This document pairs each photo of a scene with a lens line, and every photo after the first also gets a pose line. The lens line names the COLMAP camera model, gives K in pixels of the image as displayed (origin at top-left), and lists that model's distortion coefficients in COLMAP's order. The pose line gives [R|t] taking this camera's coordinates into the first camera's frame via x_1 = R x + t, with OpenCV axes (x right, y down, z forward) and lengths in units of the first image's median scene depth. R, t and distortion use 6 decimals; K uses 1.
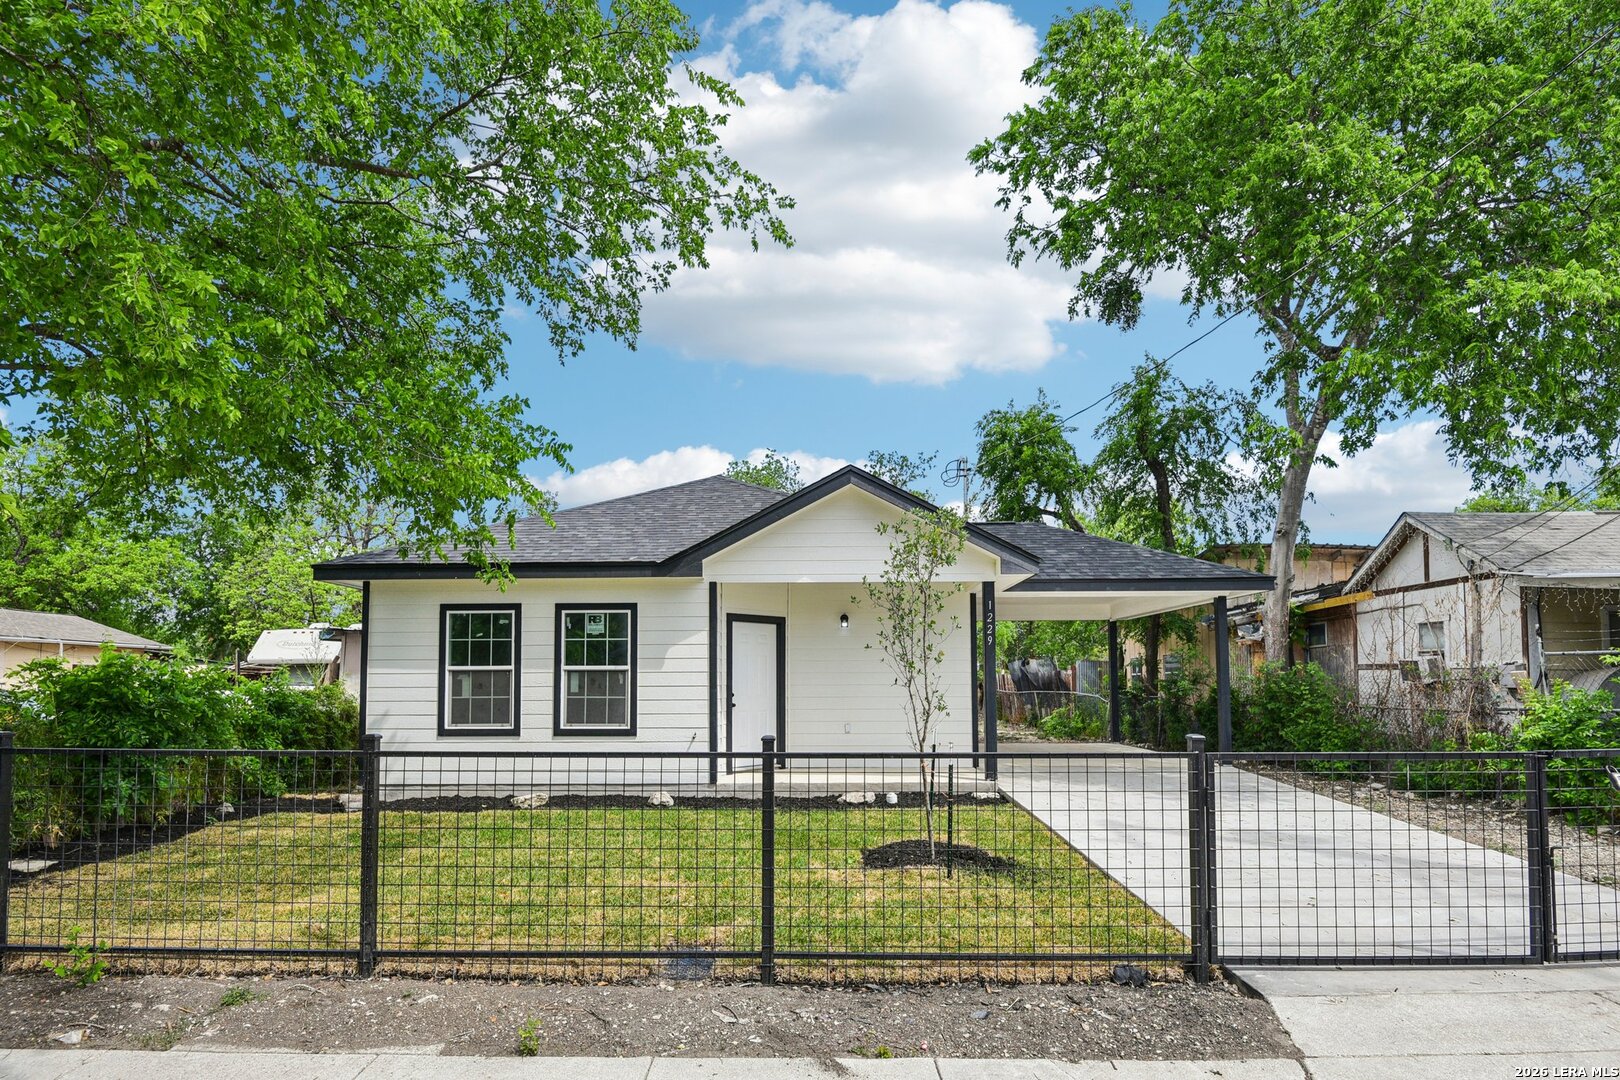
lens RADIAL K [[738.0, 0, 788.3], [0, 738.0, 574.5], [0, 0, 1]] dist [-0.014891, -0.000112]
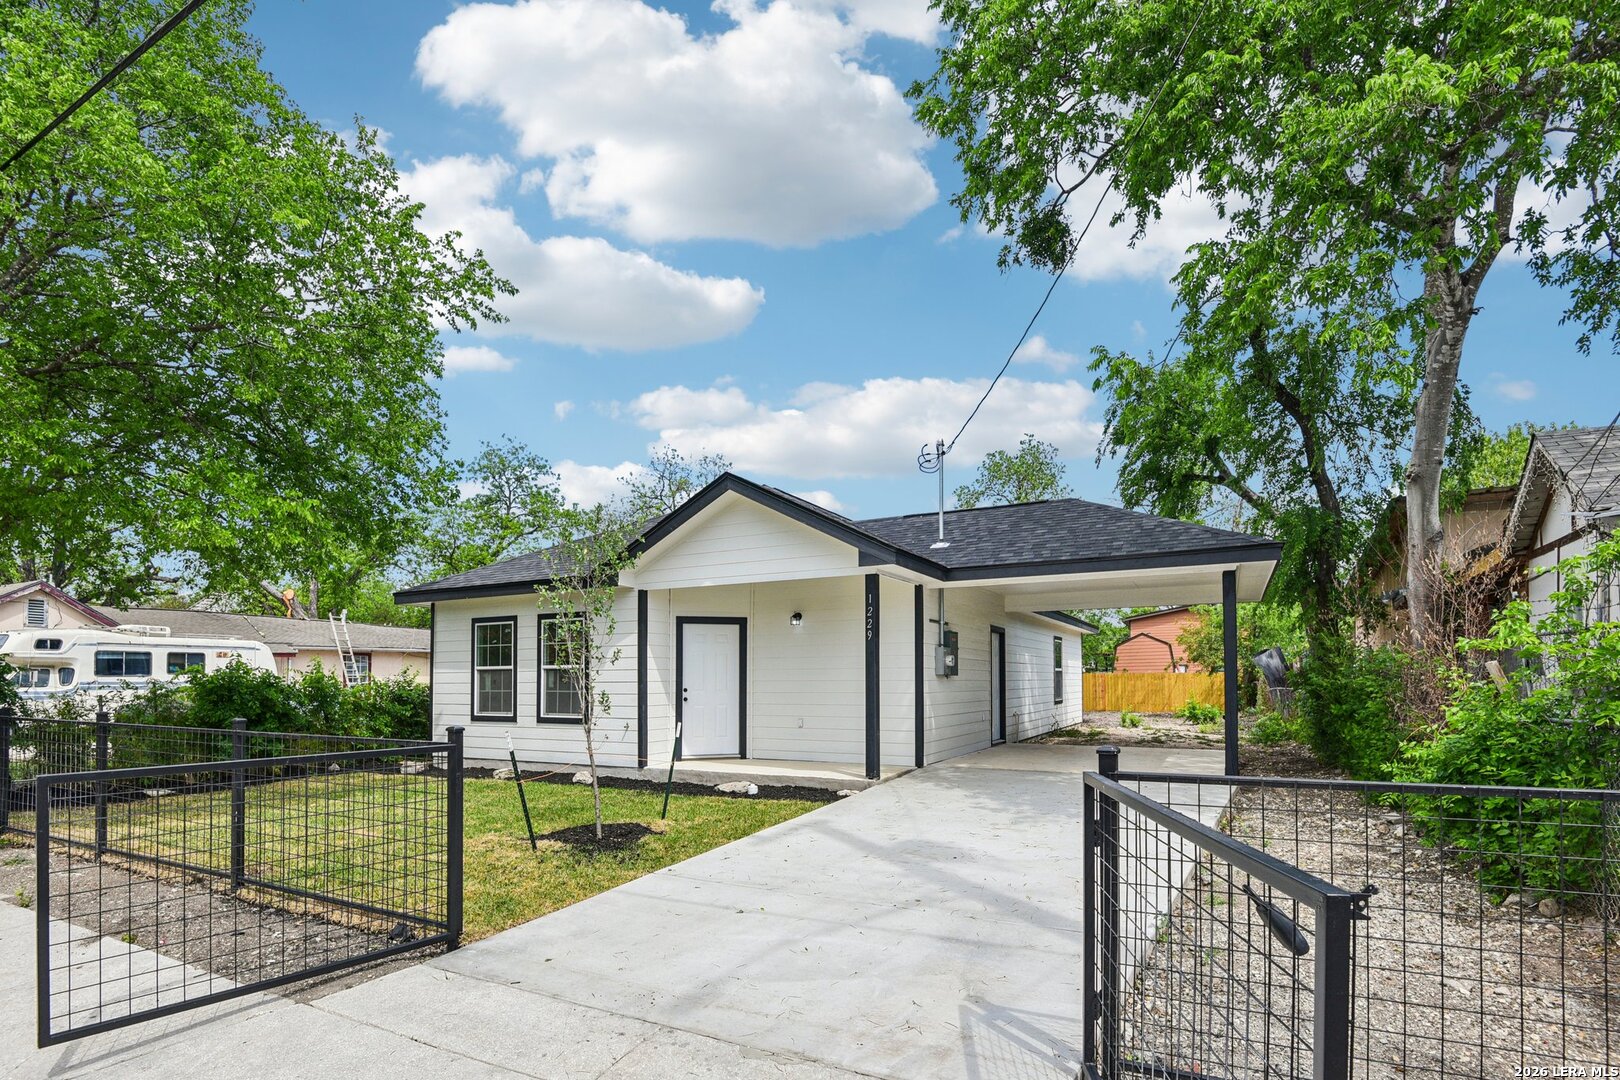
lens RADIAL K [[738.0, 0, 788.3], [0, 738.0, 574.5], [0, 0, 1]] dist [-0.014891, -0.000112]
pose [[0.896893, -0.062482, -0.437811, 0.601926], [0.067690, 0.997699, -0.003717, 0.005853], [0.437036, -0.026301, 0.899059, 0.086254]]
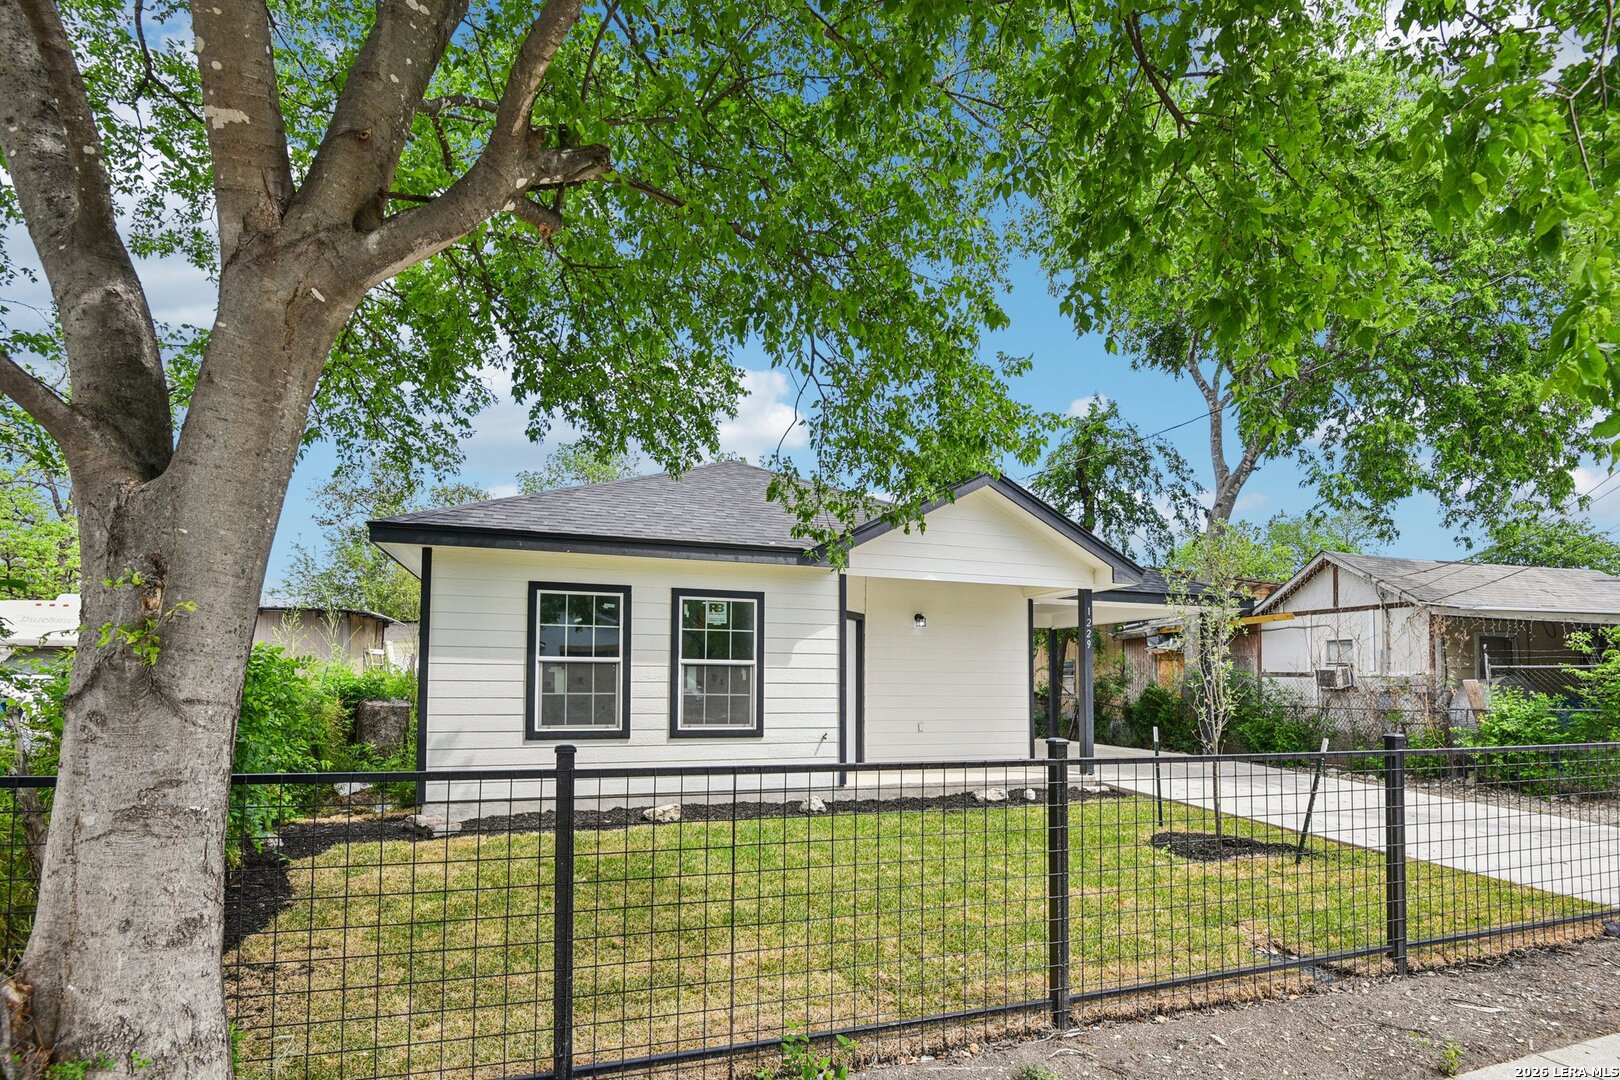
lens RADIAL K [[738.0, 0, 788.3], [0, 738.0, 574.5], [0, 0, 1]] dist [-0.014891, -0.000112]
pose [[0.946029, 0.059216, 0.318625, -0.470284], [-0.059402, 0.998192, -0.009140, 0.023358], [-0.318590, -0.010280, 0.947837, 0.122261]]
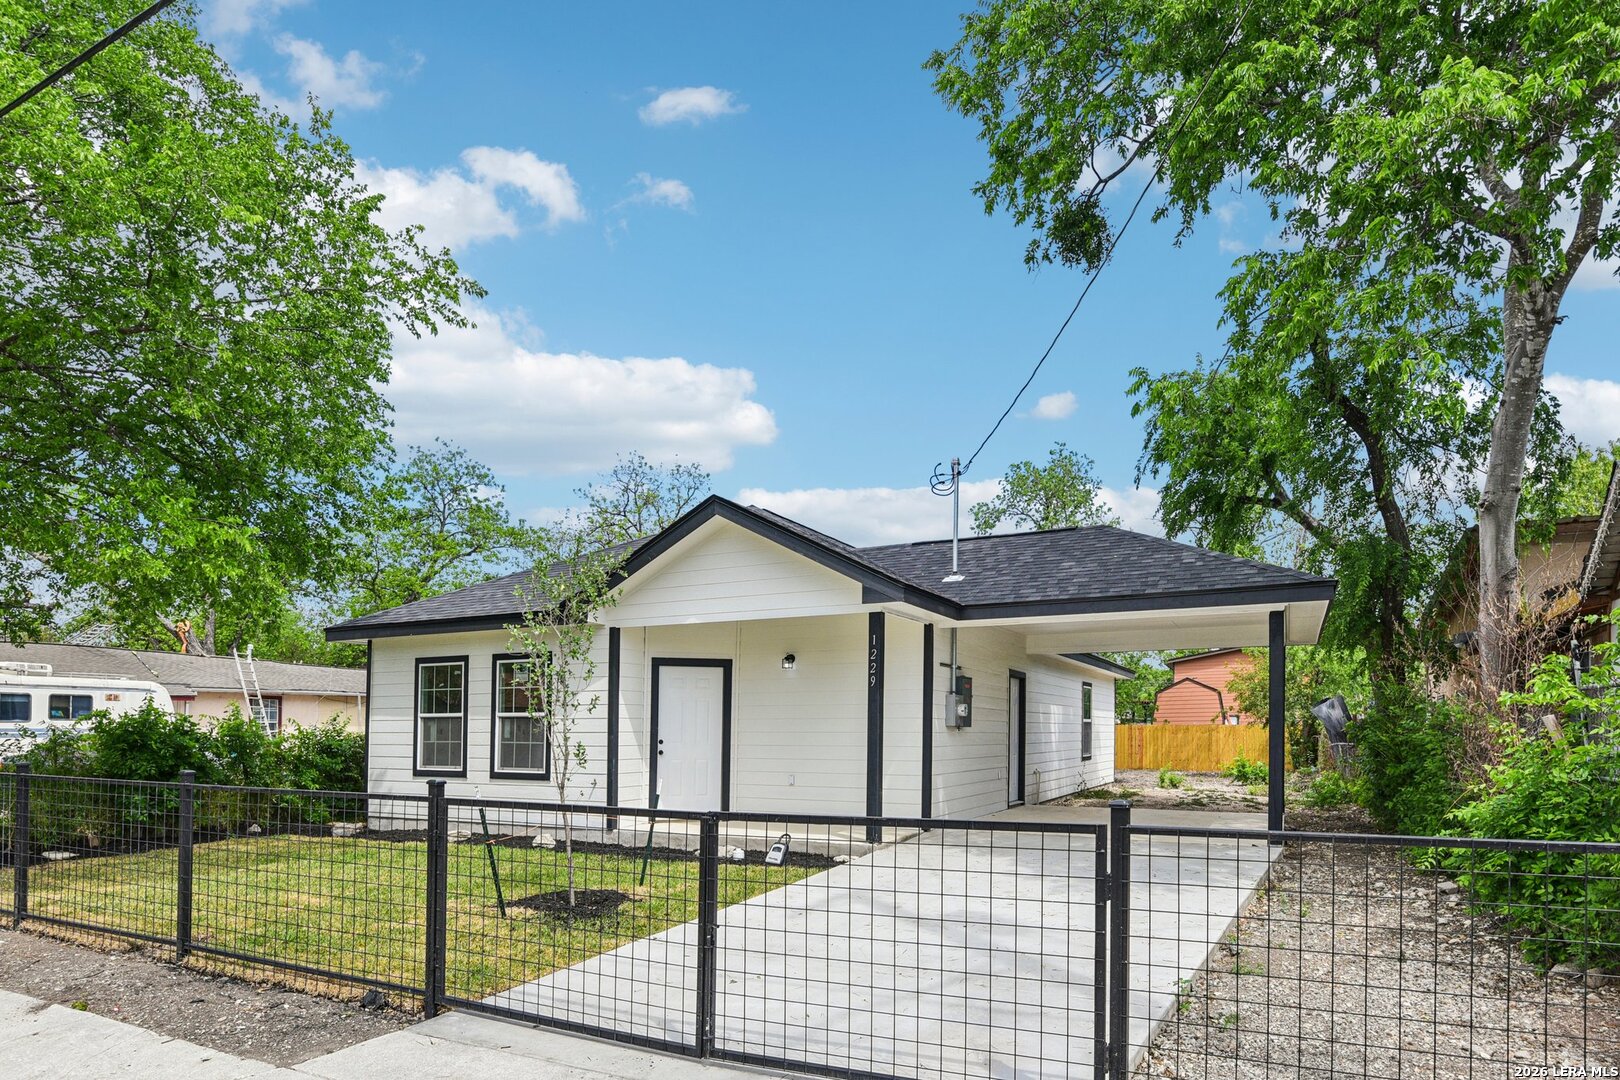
lens RADIAL K [[875.4, 0, 802.2], [0, 875.4, 637.9], [0, 0, 1]] dist [-0.018950, -0.002411]
pose [[0.911815, -0.037923, -0.408847, 0.611659], [0.057146, 0.997756, 0.034900, -0.002505], [0.406606, -0.055186, 0.911935, 0.038394]]
